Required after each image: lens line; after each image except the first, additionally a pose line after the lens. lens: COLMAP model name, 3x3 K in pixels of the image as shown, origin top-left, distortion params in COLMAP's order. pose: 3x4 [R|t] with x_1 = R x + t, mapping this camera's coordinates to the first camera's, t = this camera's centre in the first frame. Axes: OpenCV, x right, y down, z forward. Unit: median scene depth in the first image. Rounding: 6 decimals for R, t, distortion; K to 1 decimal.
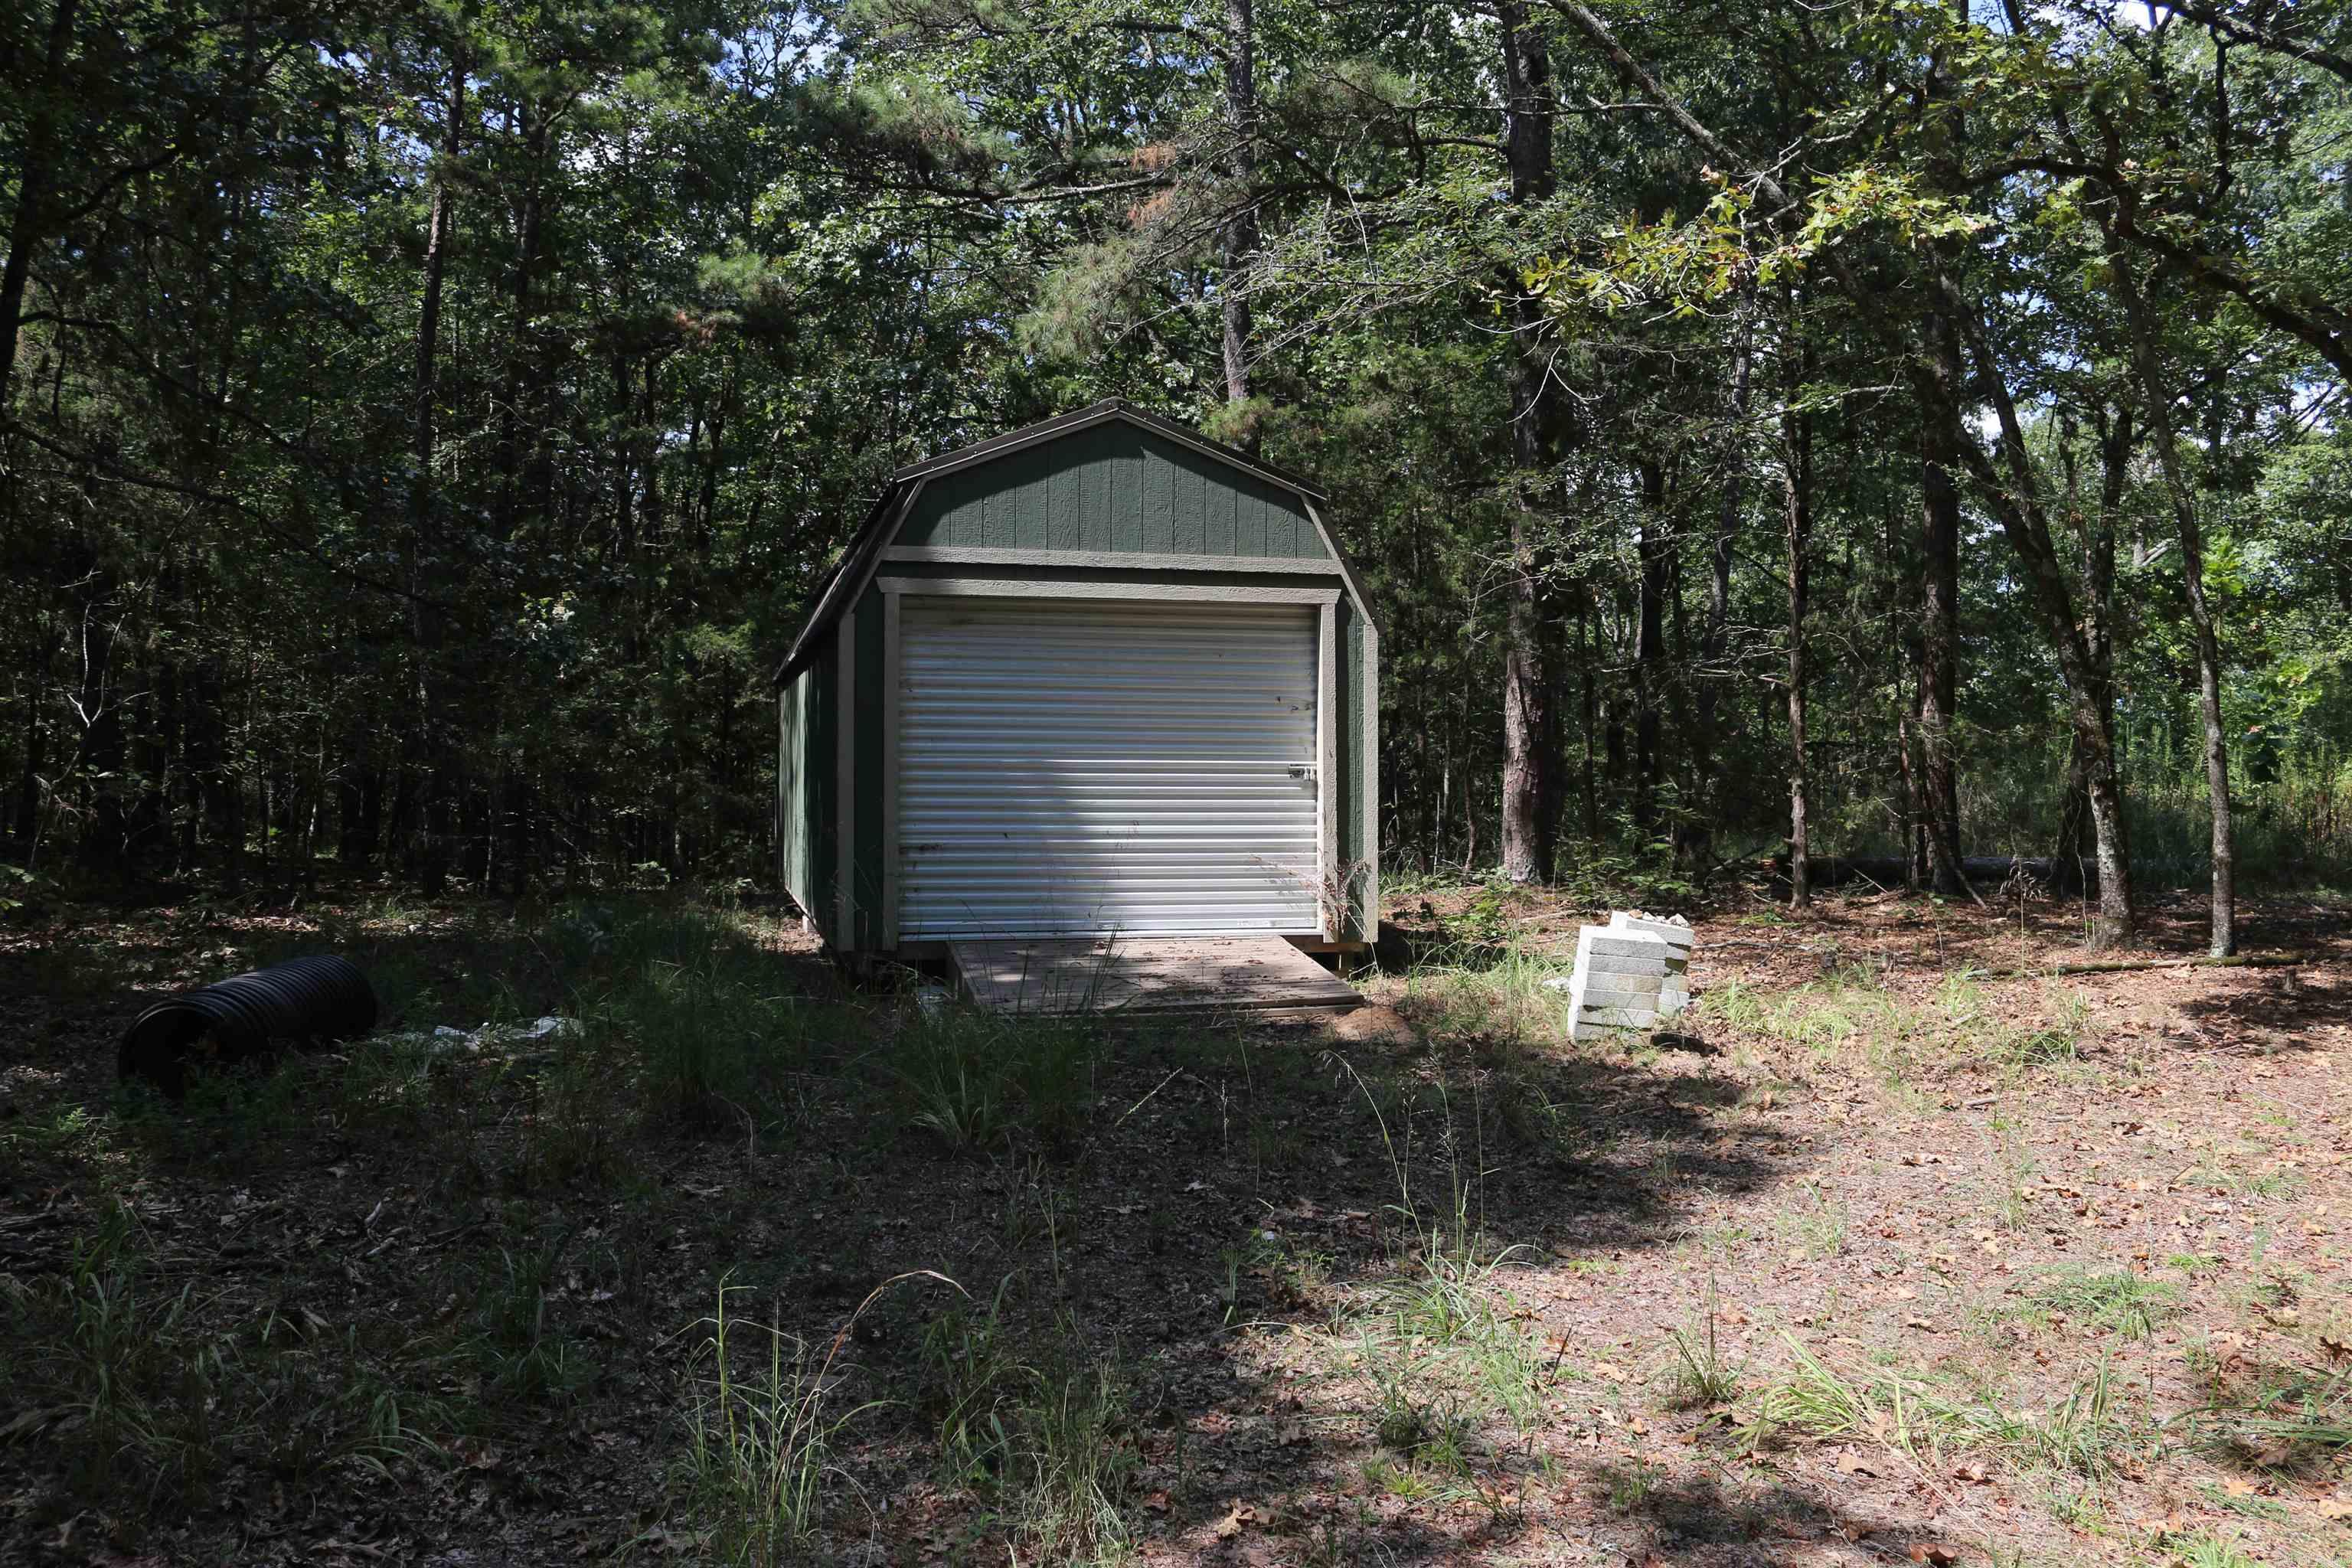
lens RADIAL K [[1943.8, 0, 1166.6], [0, 1943.8, 799.1], [0, 0, 1]] dist [-0.152113, 0.129551]
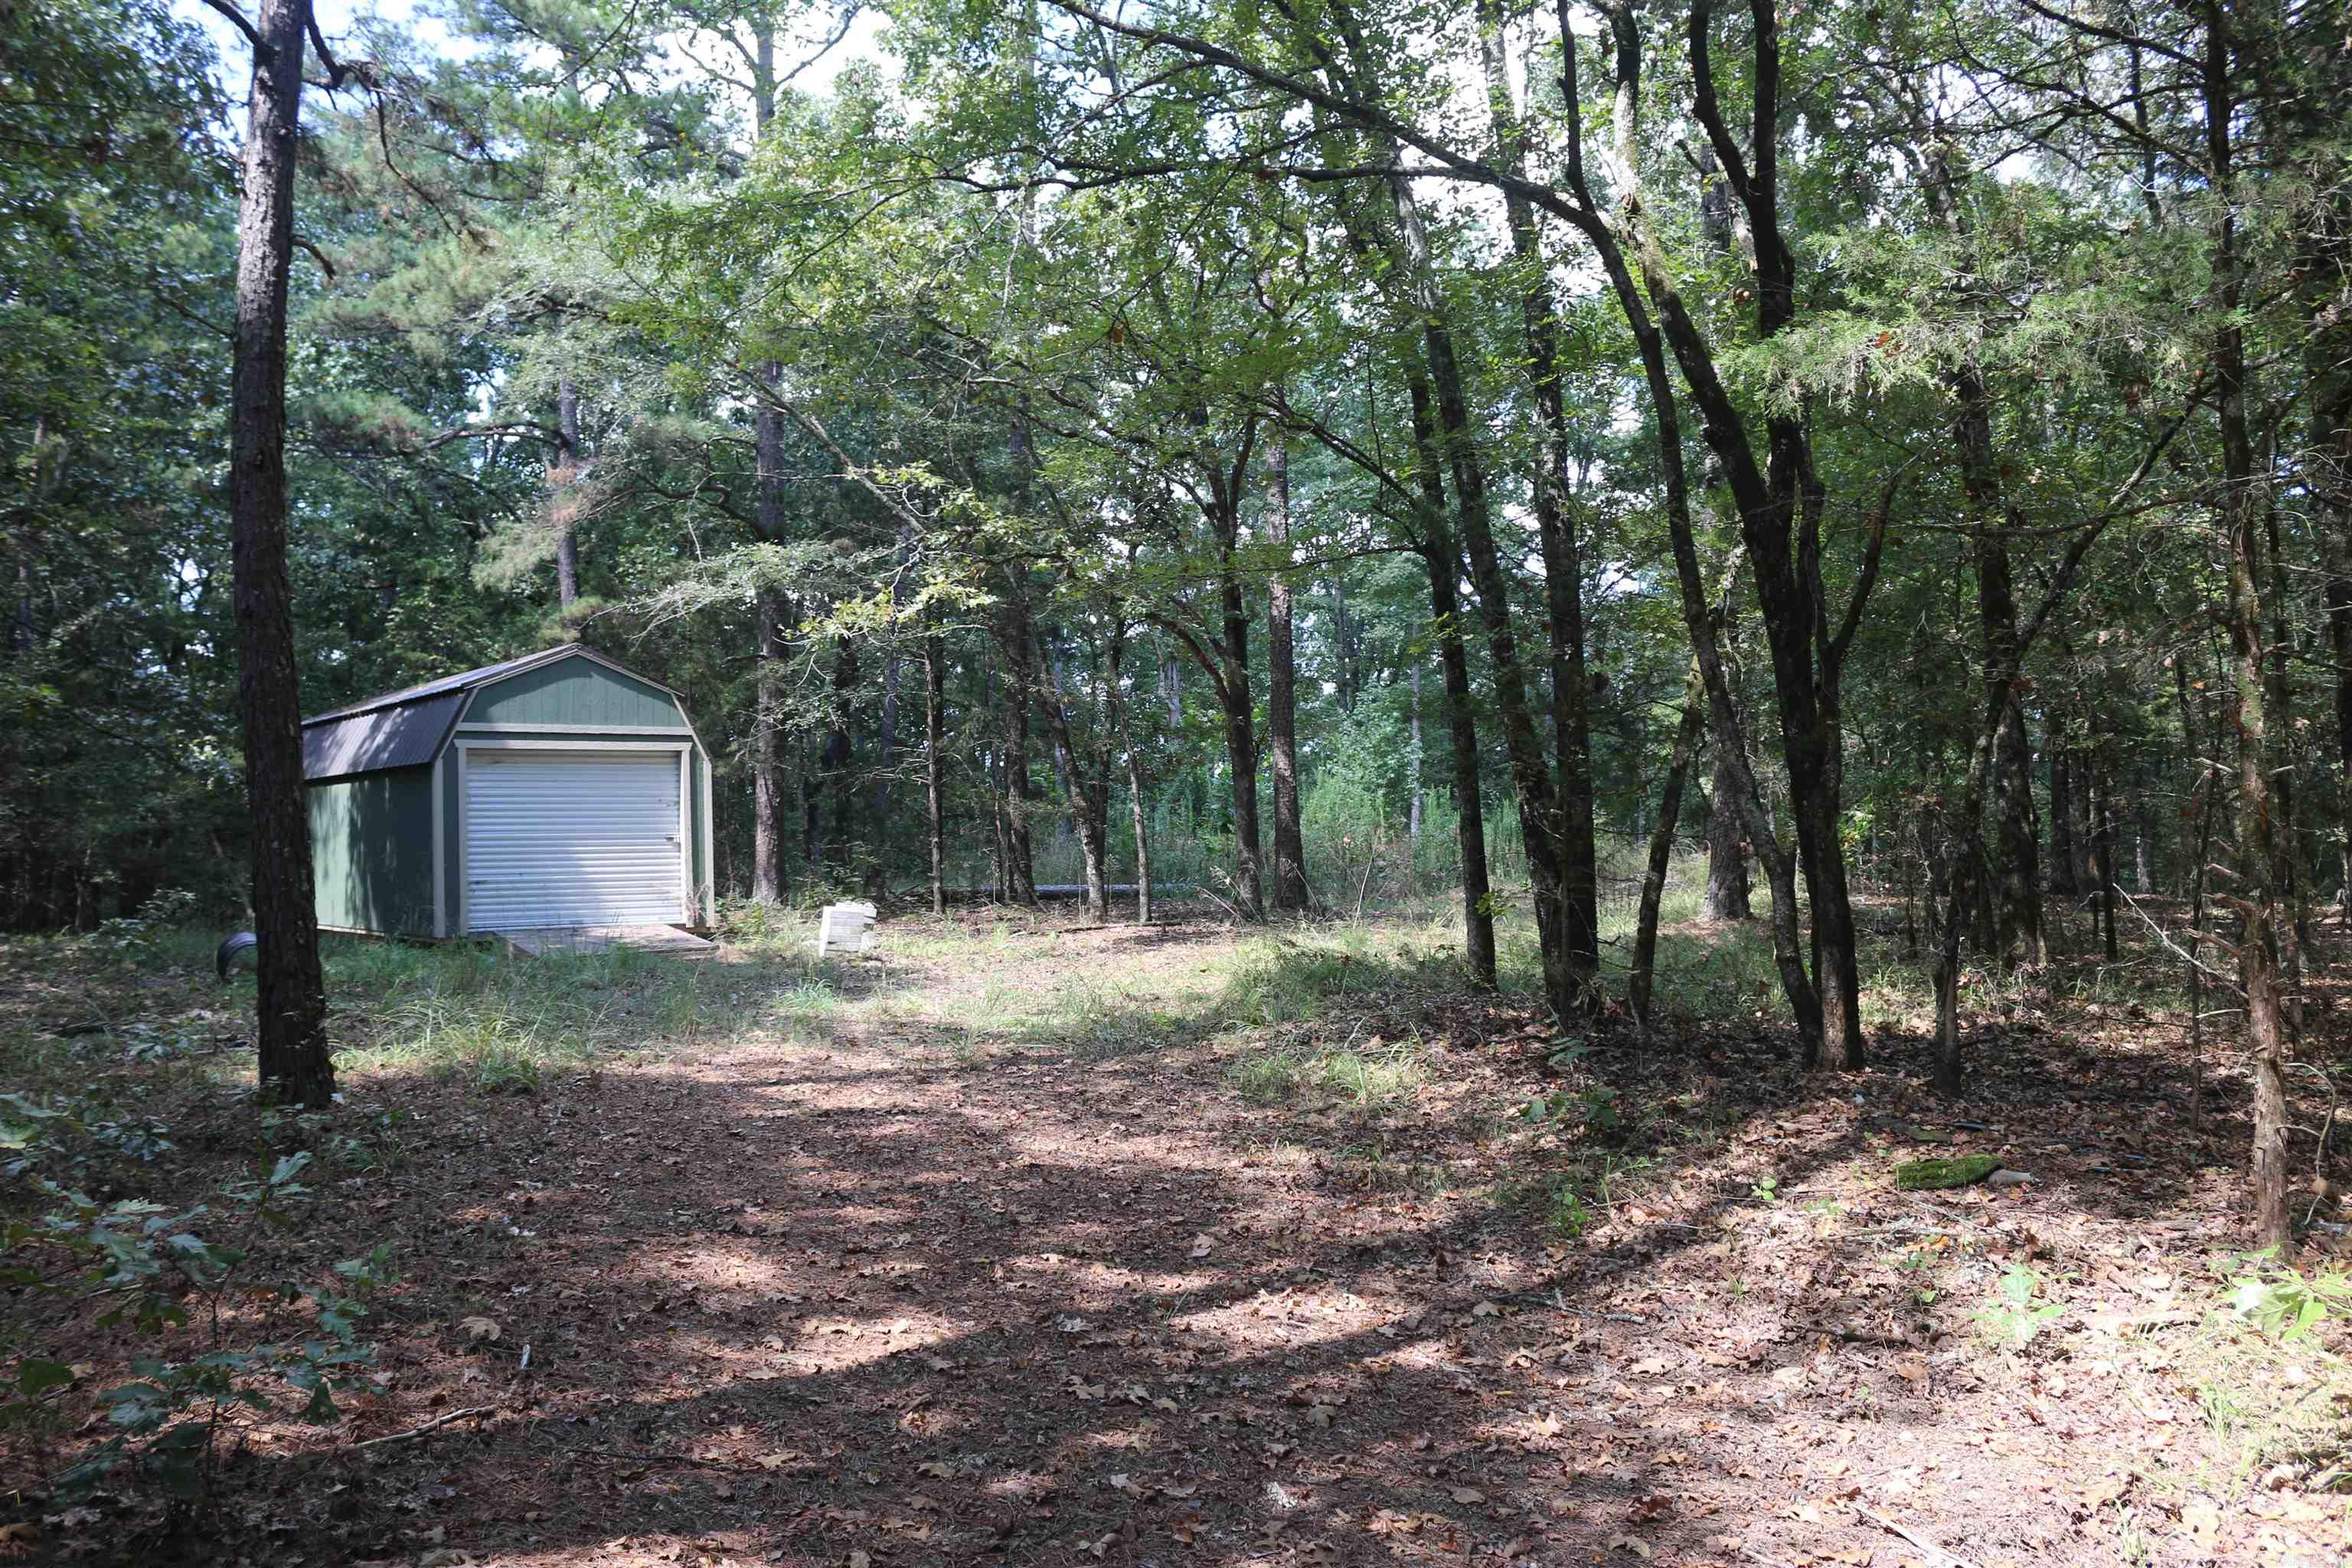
lens RADIAL K [[1980.8, 0, 1149.7], [0, 1980.8, 774.6], [0, 0, 1]] dist [-0.158659, 0.007062]
pose [[0.917825, -0.010607, 0.396843, -0.305327], [0.030587, 0.998561, -0.044051, 0.026249], [-0.395805, 0.052569, 0.916829, -1.101179]]
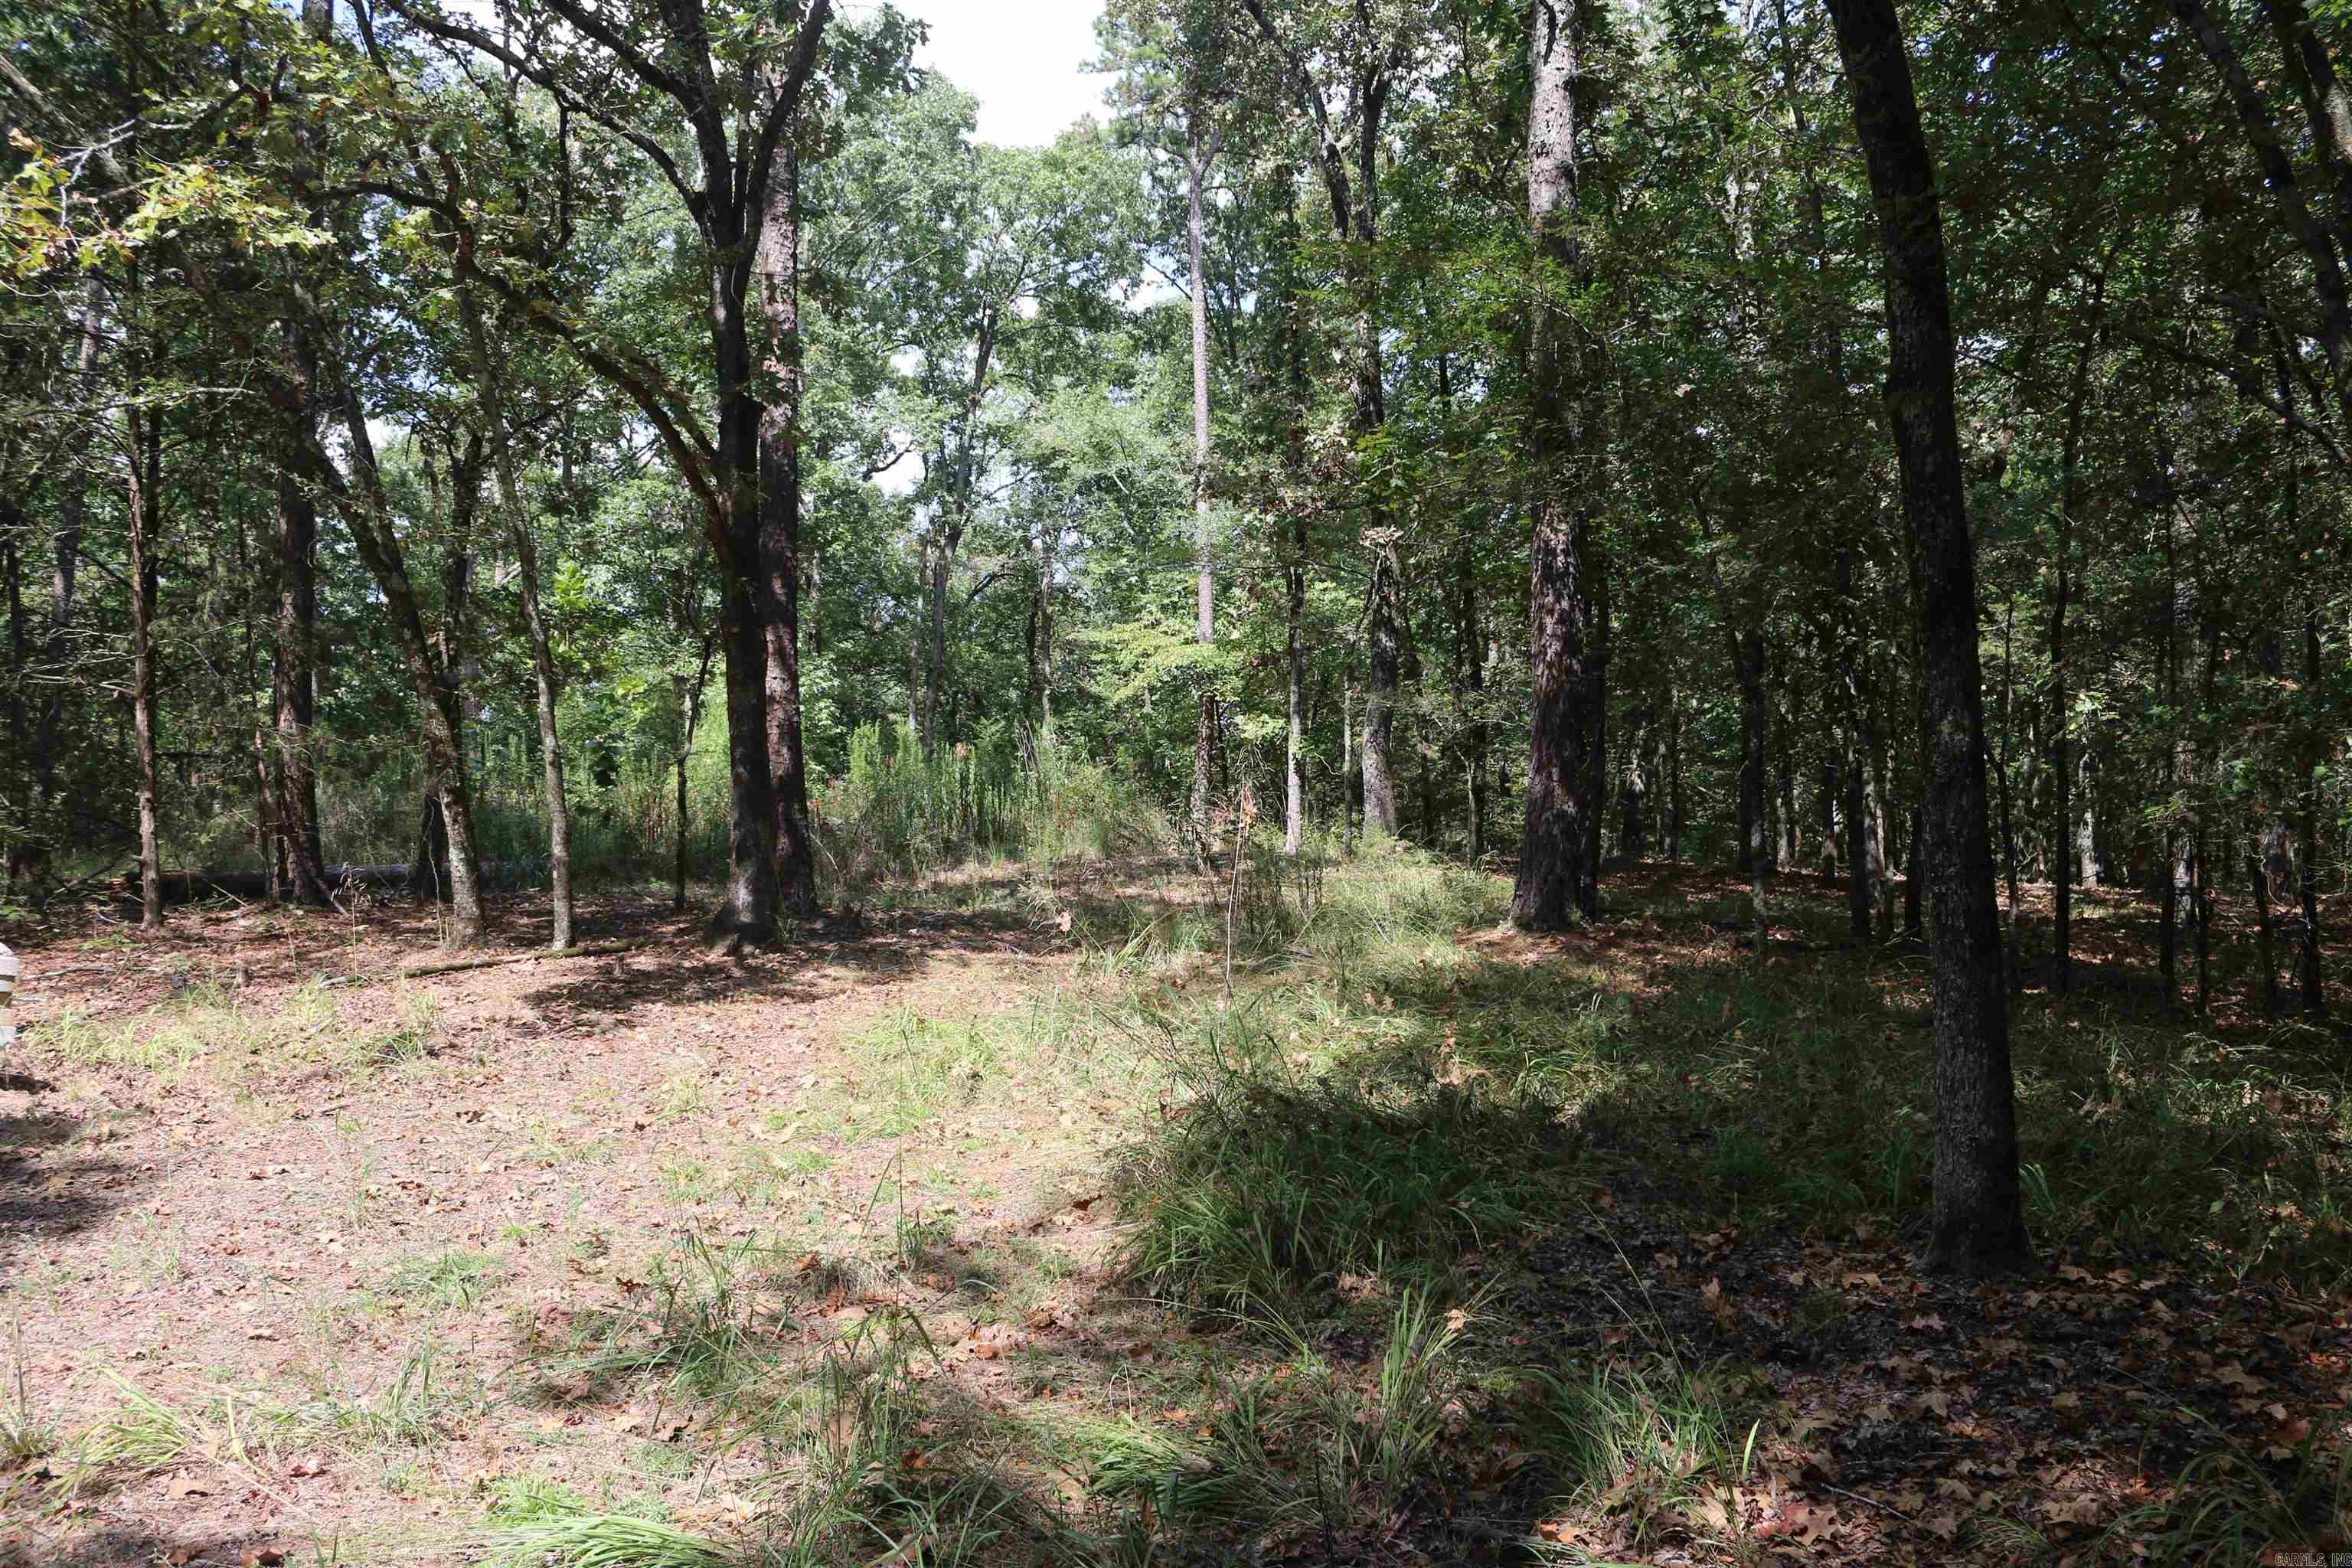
lens RADIAL K [[1943.8, 0, 1166.6], [0, 1943.8, 799.1], [0, 0, 1]] dist [-0.152113, 0.129551]
pose [[0.690528, -0.021116, 0.722997, 0.008274], [0.024591, 0.999681, 0.005710, 0.000126], [-0.722887, 0.013836, 0.690827, -0.018091]]
